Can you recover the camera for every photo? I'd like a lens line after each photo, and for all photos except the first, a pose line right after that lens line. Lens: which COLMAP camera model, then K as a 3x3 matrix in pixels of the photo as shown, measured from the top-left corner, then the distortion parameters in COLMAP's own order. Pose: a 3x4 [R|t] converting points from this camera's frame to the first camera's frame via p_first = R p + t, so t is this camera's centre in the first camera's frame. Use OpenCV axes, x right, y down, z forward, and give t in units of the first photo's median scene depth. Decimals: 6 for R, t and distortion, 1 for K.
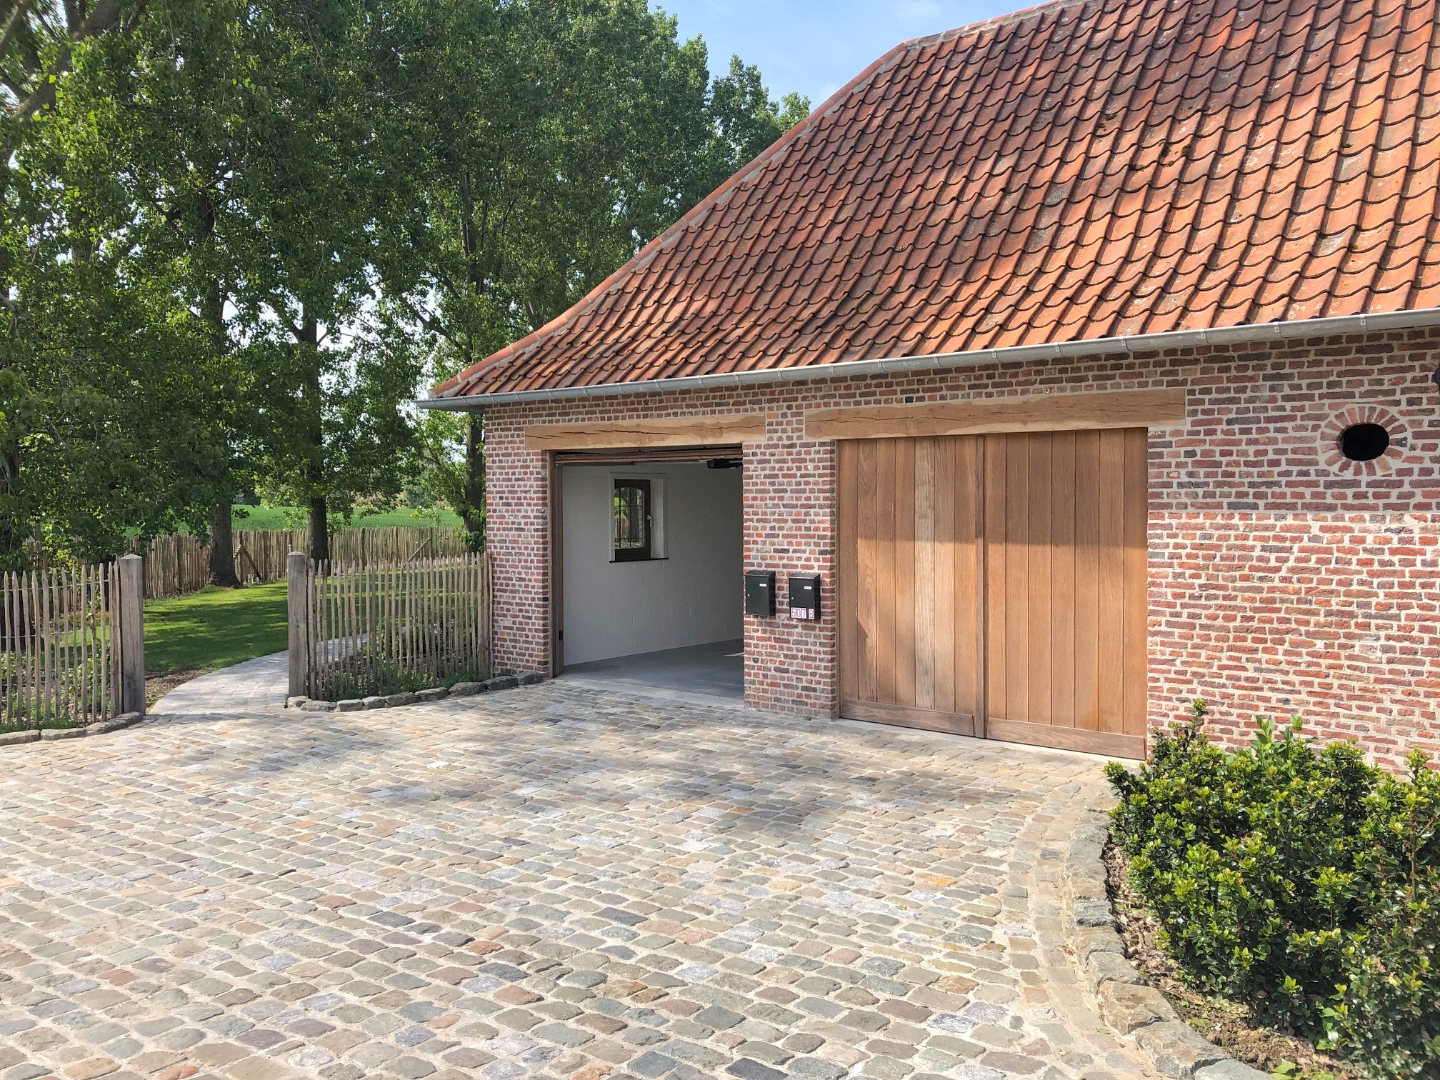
lens RADIAL K [[1175.0, 0, 725.4], [0, 1175.0, 537.0], [0, 0, 1]] dist [0.044430, -0.047572]
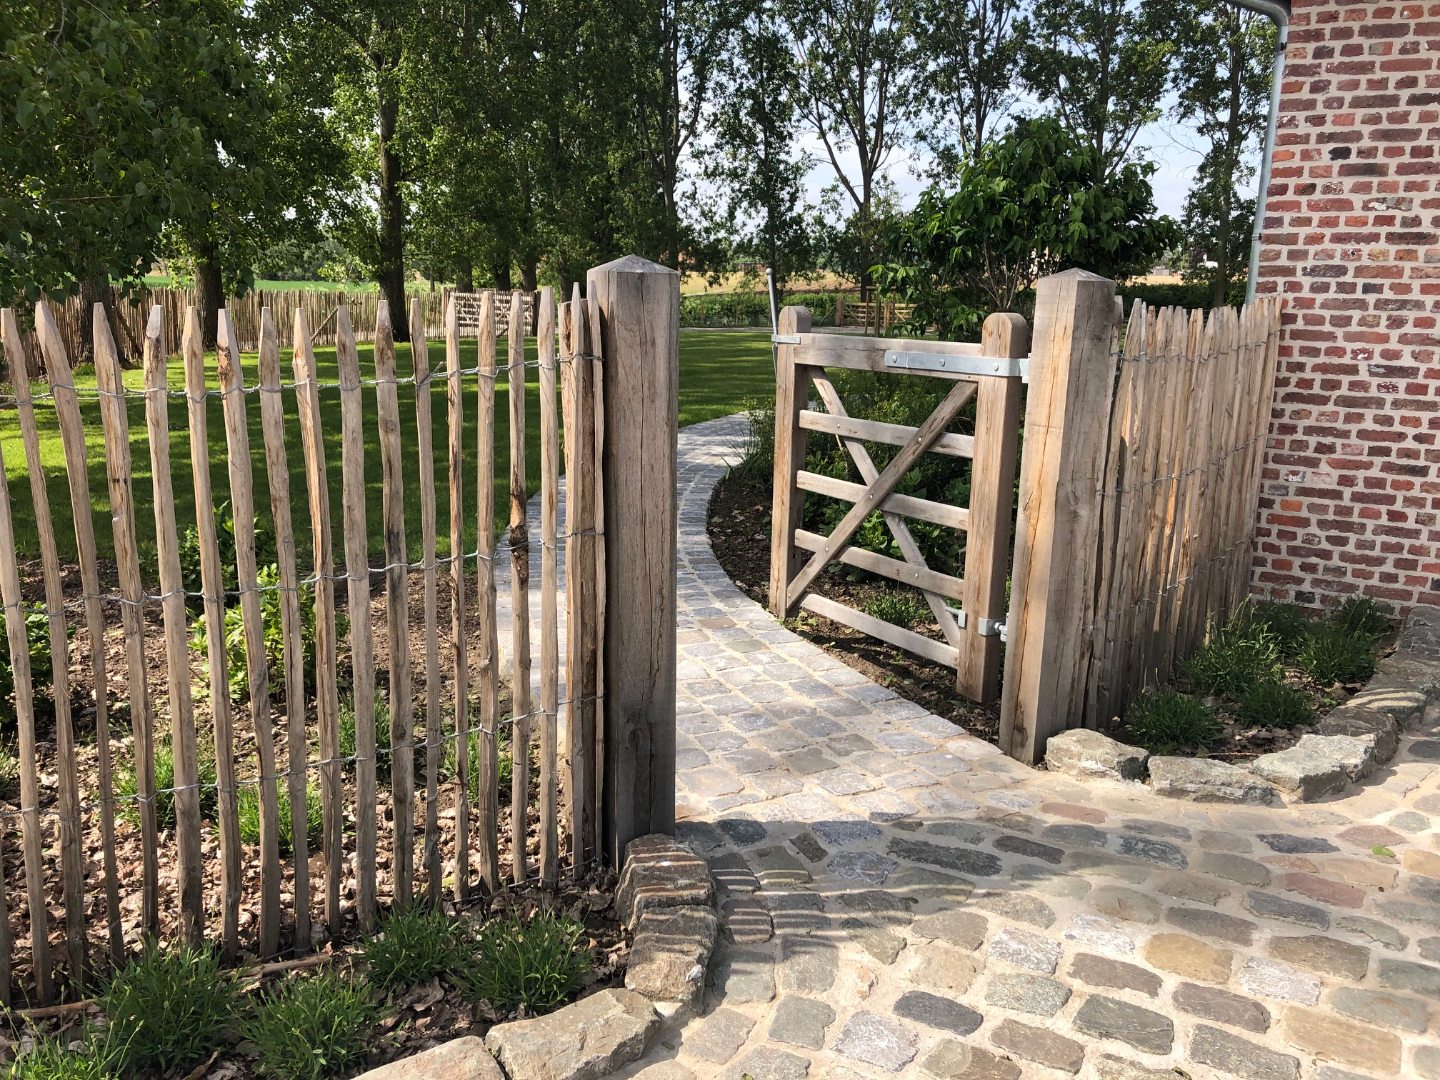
lens RADIAL K [[1175.0, 0, 713.1], [0, 1175.0, 543.0], [0, 0, 1]] dist [0.044430, -0.047572]
pose [[0.988273, -0.007885, 0.152493, -0.693862], [-0.020279, 0.983042, 0.182257, 0.038180], [-0.151344, -0.183212, 0.971354, 0.982559]]
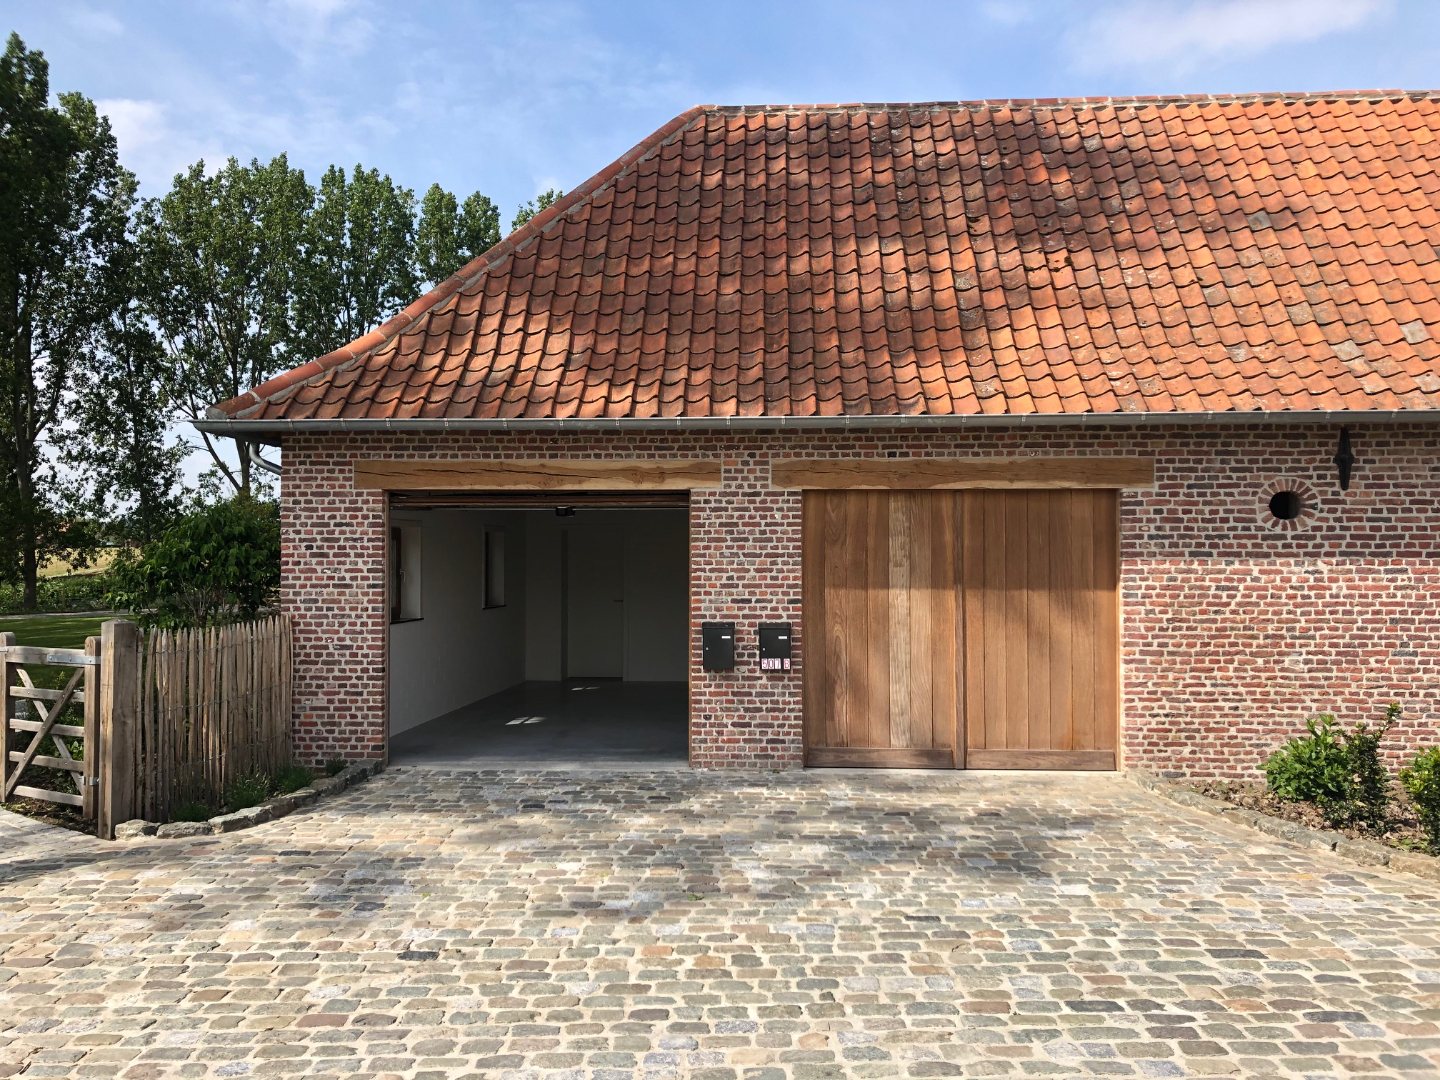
lens RADIAL K [[1175.0, 0, 715.8], [0, 1175.0, 545.0], [0, 0, 1]] dist [0.044430, -0.047572]
pose [[0.806706, 0.008645, 0.590890, -0.684785], [0.018390, 0.999042, -0.039722, 0.004090], [-0.590667, 0.042910, 0.805774, 0.285164]]
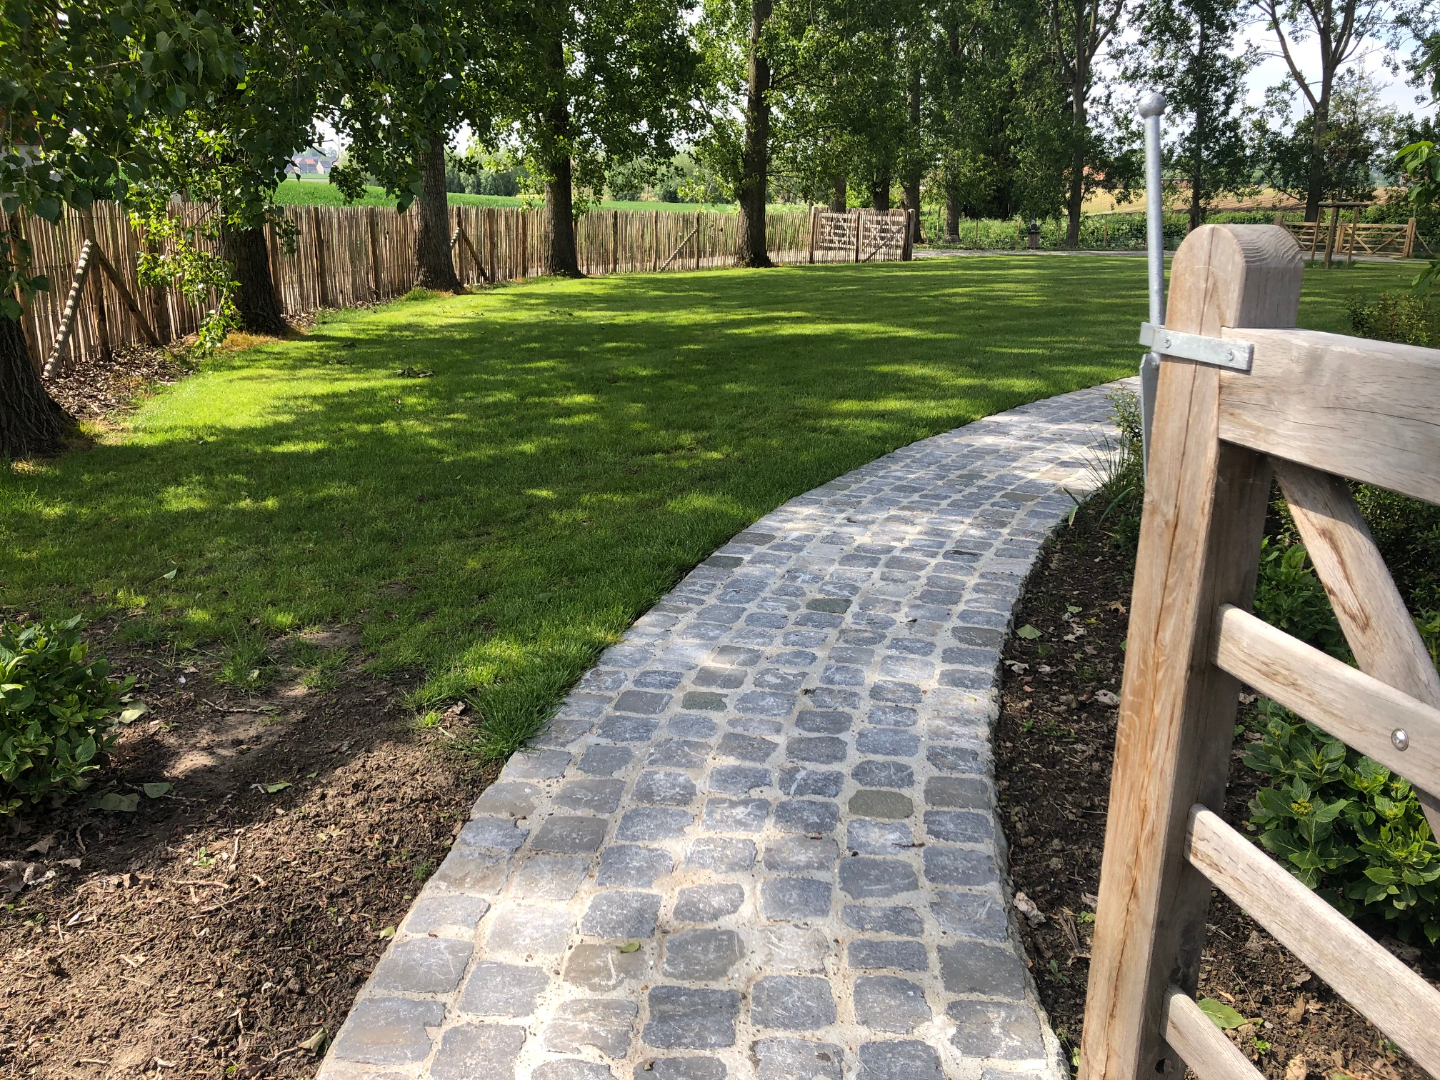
lens RADIAL K [[1175.0, 0, 708.5], [0, 1175.0, 529.1], [0, 0, 1]] dist [0.044430, -0.047572]
pose [[0.984225, 0.068109, -0.163286, -0.606158], [-0.027203, 0.970213, 0.240723, 0.031459], [0.174817, -0.232484, 0.956760, 1.387347]]
